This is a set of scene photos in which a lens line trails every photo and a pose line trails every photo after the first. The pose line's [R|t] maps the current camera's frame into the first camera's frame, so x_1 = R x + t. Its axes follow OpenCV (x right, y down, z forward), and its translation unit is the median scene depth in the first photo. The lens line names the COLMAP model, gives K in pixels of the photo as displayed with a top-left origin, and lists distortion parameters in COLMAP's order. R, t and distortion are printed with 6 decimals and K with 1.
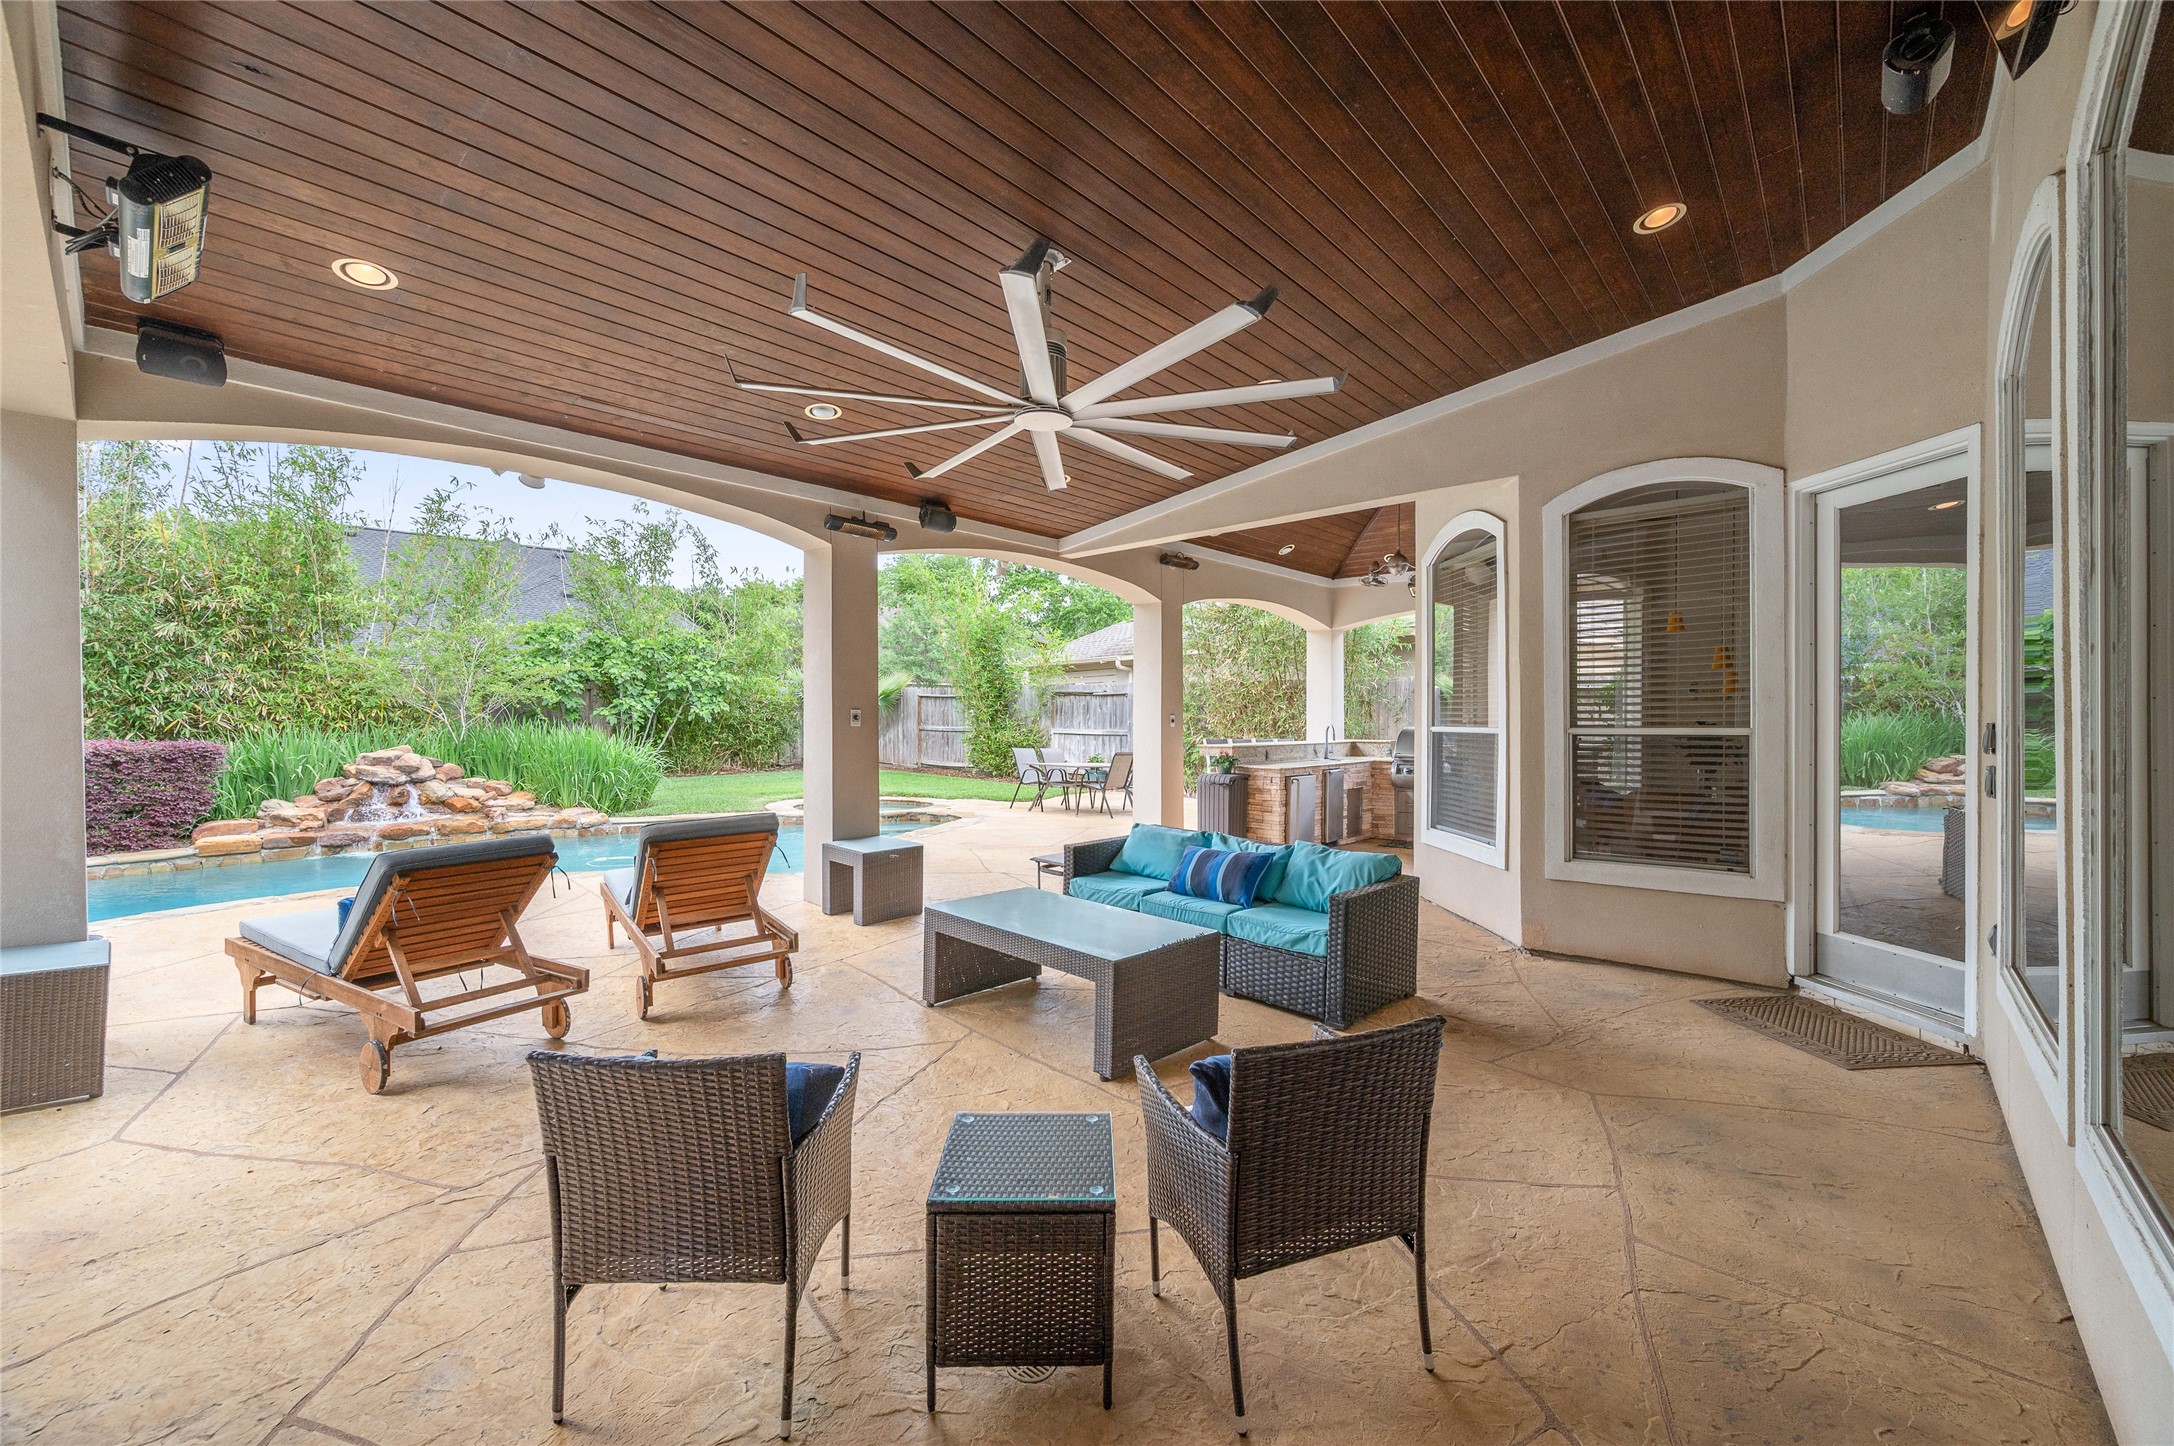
lens RADIAL K [[875.0, 0, 1090.1], [0, 875.0, 722.2], [0, 0, 1]] dist [0.000187, 0.000428]
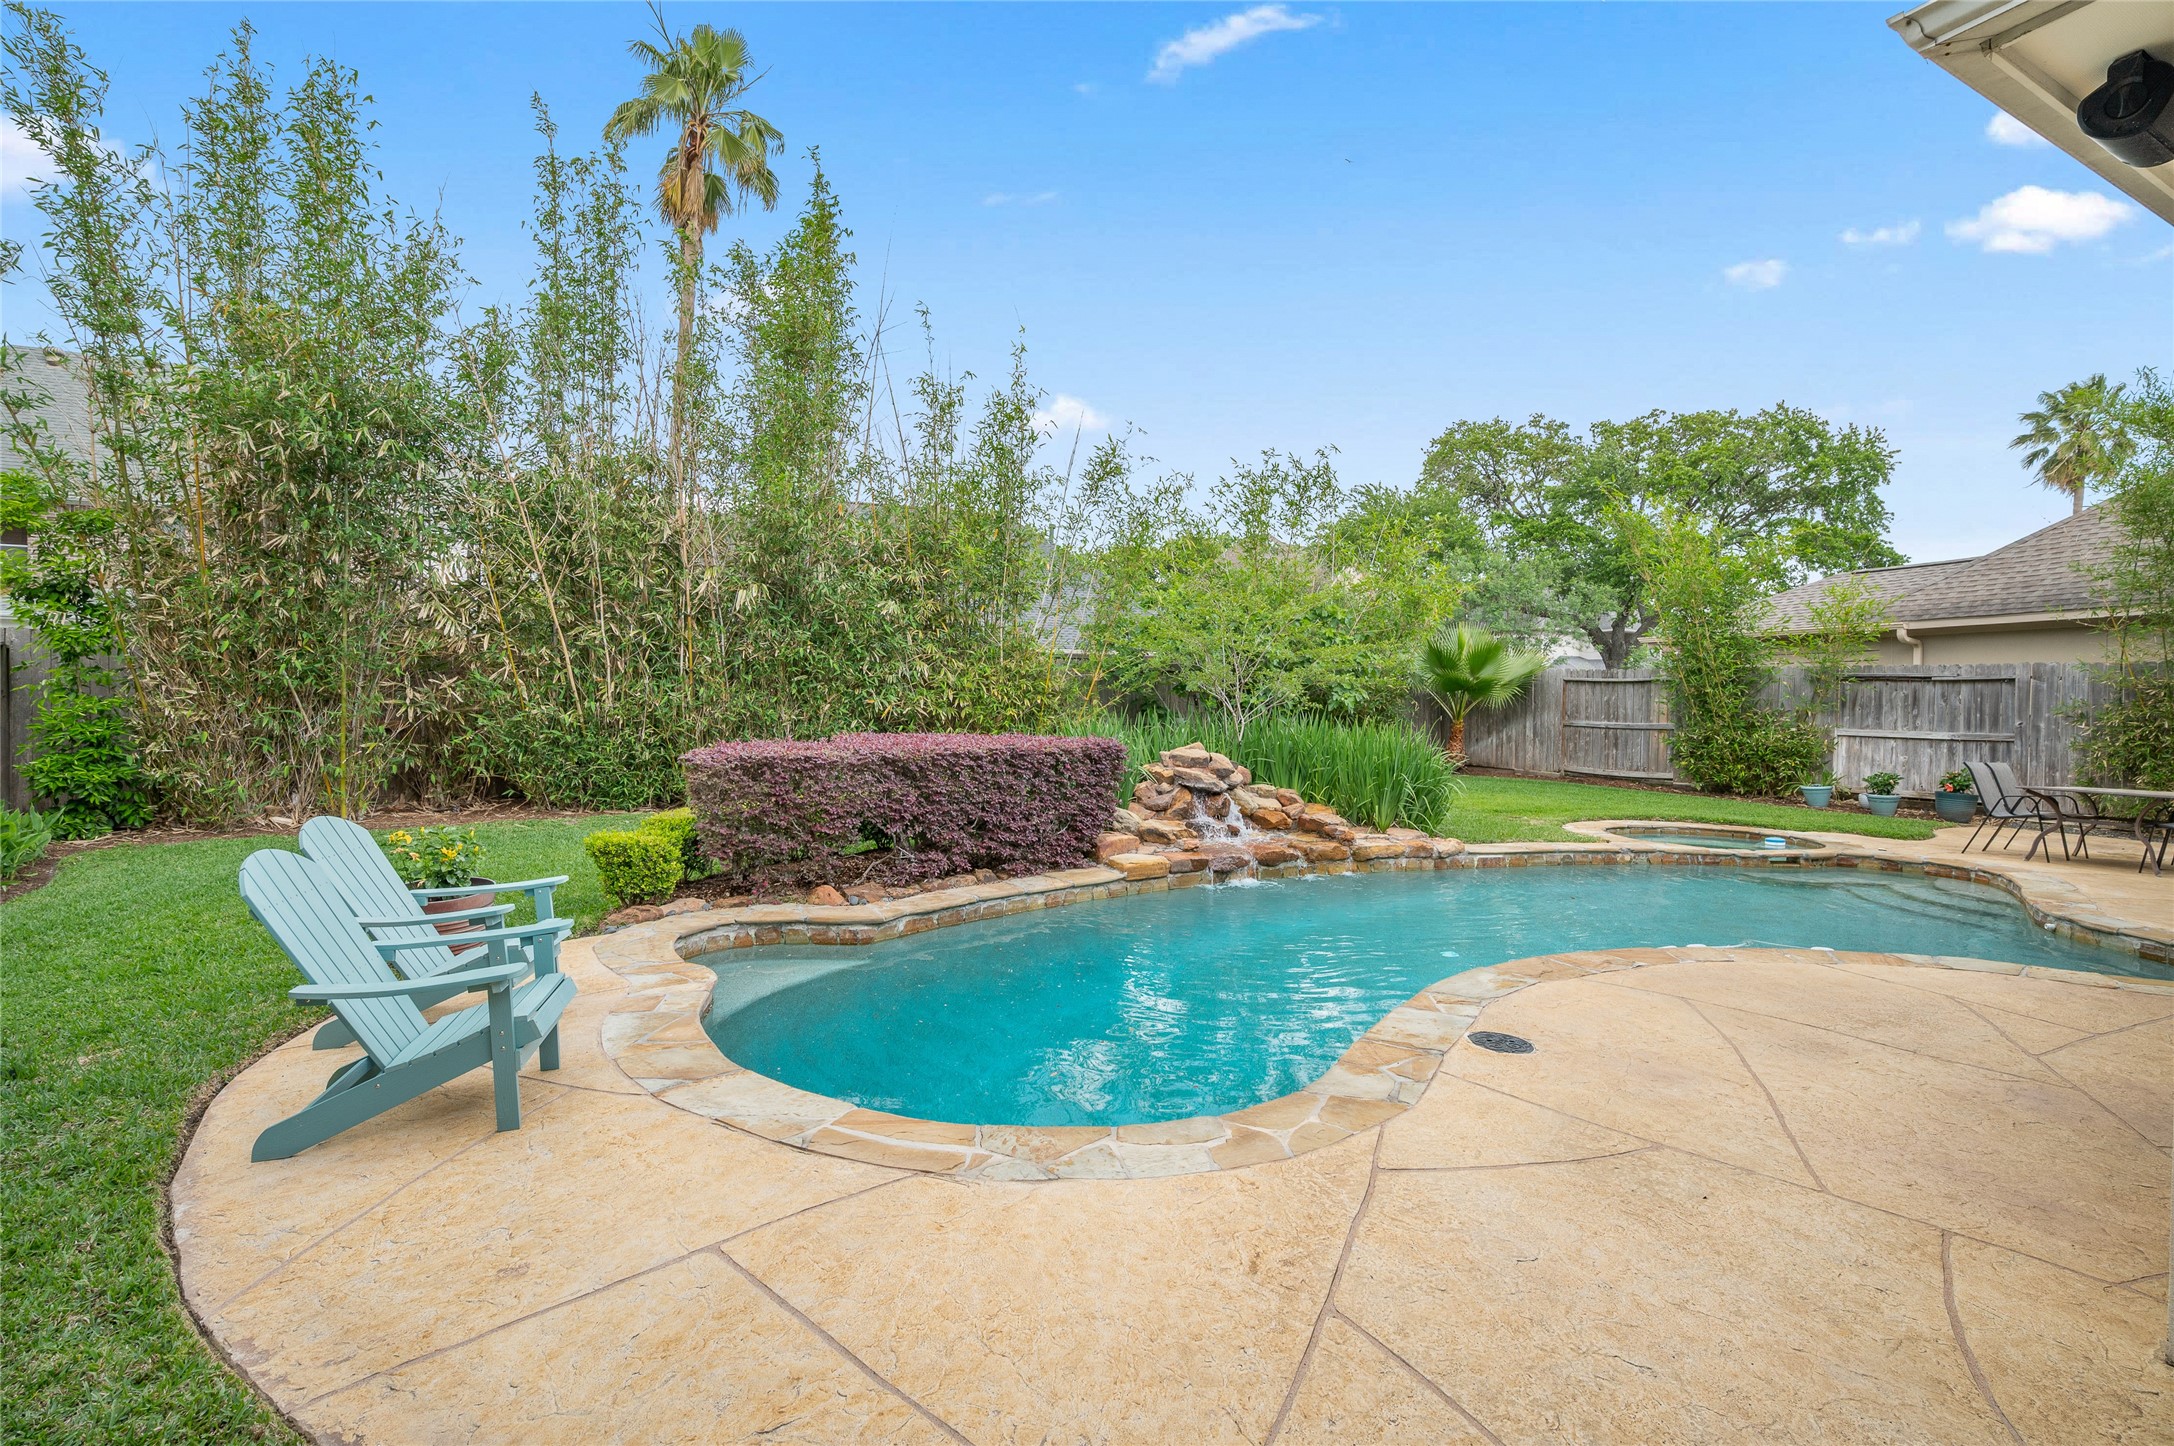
lens RADIAL K [[1040.7, 0, 1086.8], [0, 1040.7, 732.8], [0, 0, 1]] dist [-0.005591, -0.000615]
pose [[0.950734, 0.018955, -0.309429, -0.612399], [-0.011682, 0.999611, 0.025341, -0.005693], [0.309789, -0.020478, 0.950585, 0.062119]]
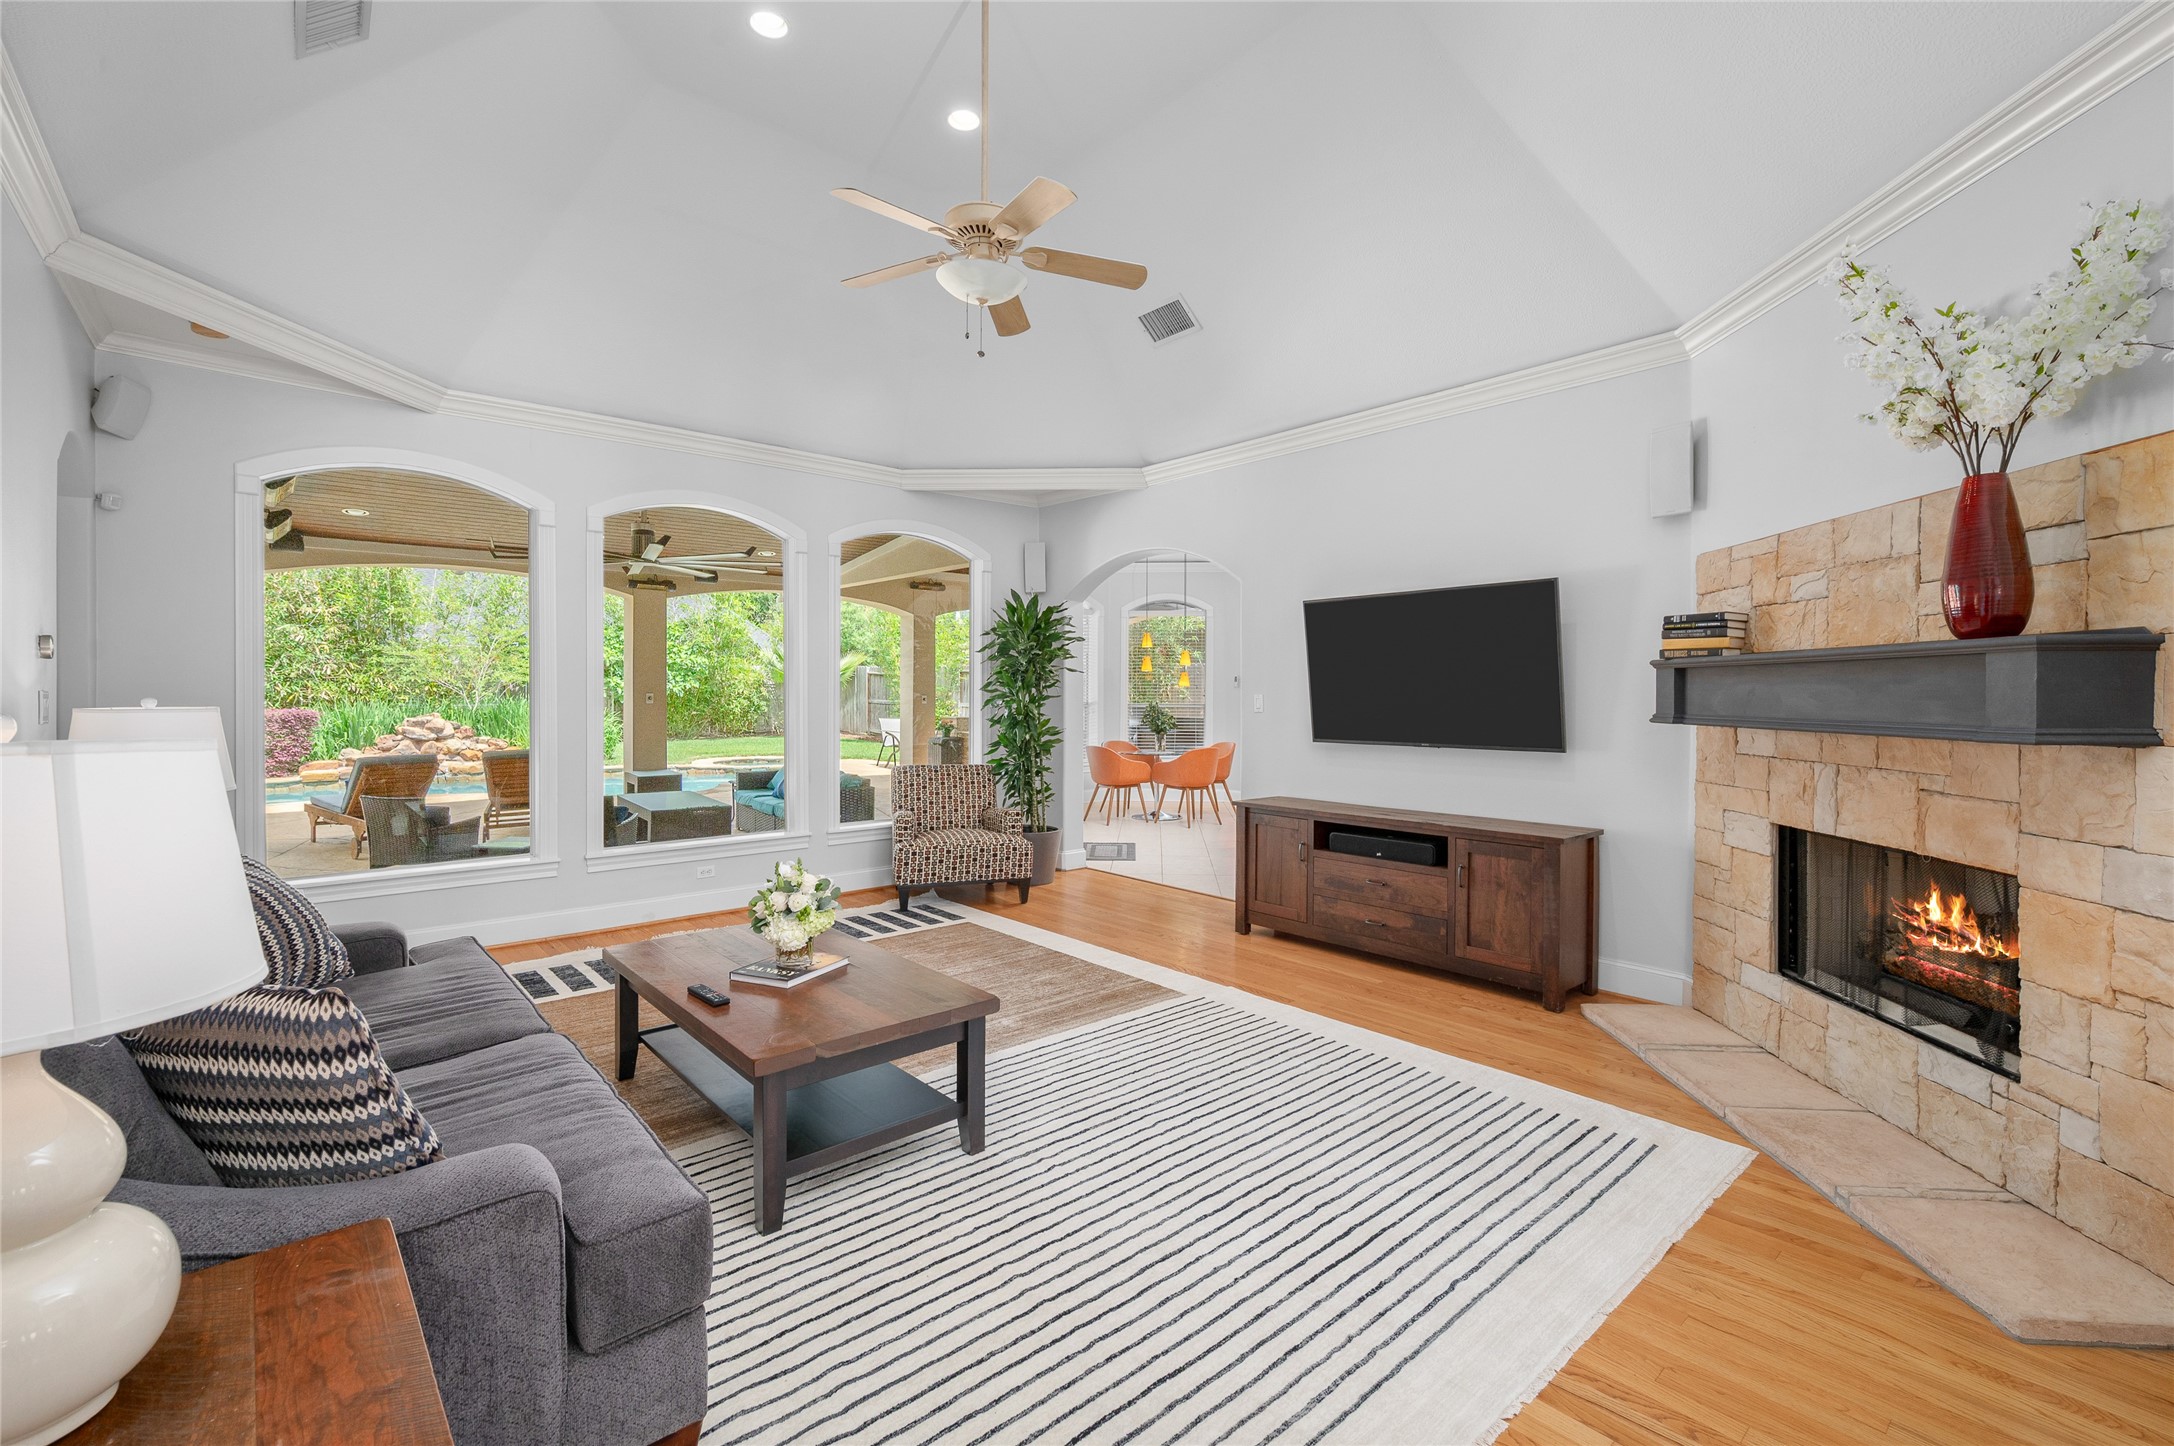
lens RADIAL K [[953.8, 0, 1078.0], [0, 953.8, 691.1], [0, 0, 1]] dist [0.001902, -0.000556]
pose [[0.992185, 0.004590, -0.124694, 0.469079], [-0.004741, 0.999988, -0.000918, -0.013340], [0.124688, 0.001502, 0.992195, -0.429922]]
